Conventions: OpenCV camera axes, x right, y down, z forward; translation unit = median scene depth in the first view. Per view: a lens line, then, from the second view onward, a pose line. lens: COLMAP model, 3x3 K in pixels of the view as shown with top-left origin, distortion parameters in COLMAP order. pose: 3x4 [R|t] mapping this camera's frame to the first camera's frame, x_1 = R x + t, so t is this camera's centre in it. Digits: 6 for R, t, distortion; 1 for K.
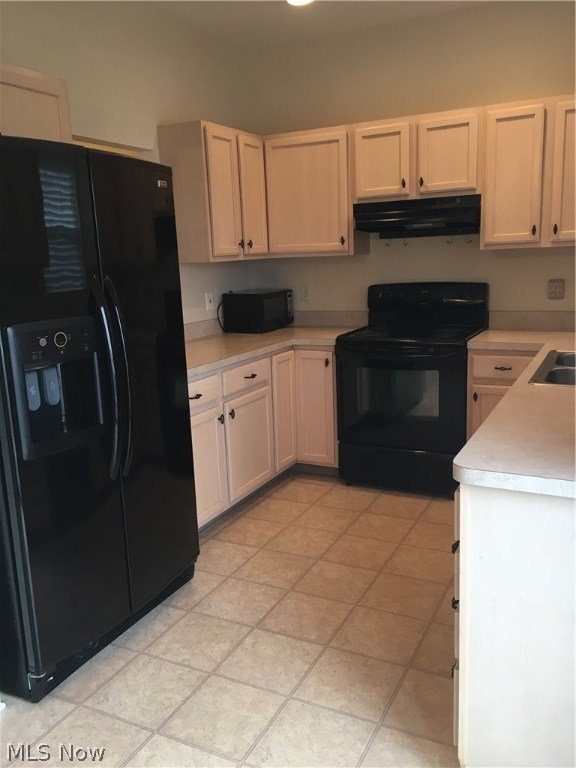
lens RADIAL K [[654.9, 0, 289.0], [0, 654.9, 383.2], [0, 0, 1]] dist [0.070190, -0.024827]
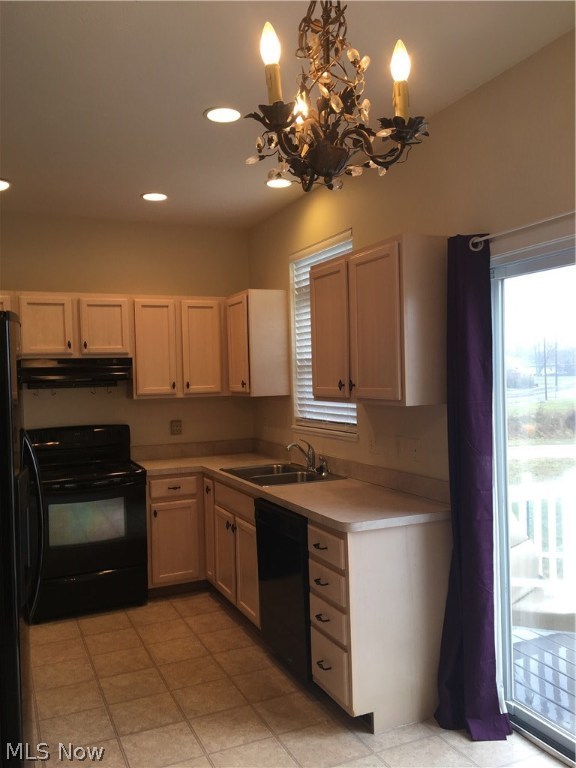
lens RADIAL K [[654.9, 0, 289.3], [0, 654.9, 383.5], [0, 0, 1]] dist [0.070190, -0.024827]
pose [[0.637439, 0.012073, 0.770406, -0.524546], [0.151608, 0.978365, -0.140773, -0.007144], [-0.755438, 0.206534, 0.621817, -0.027667]]
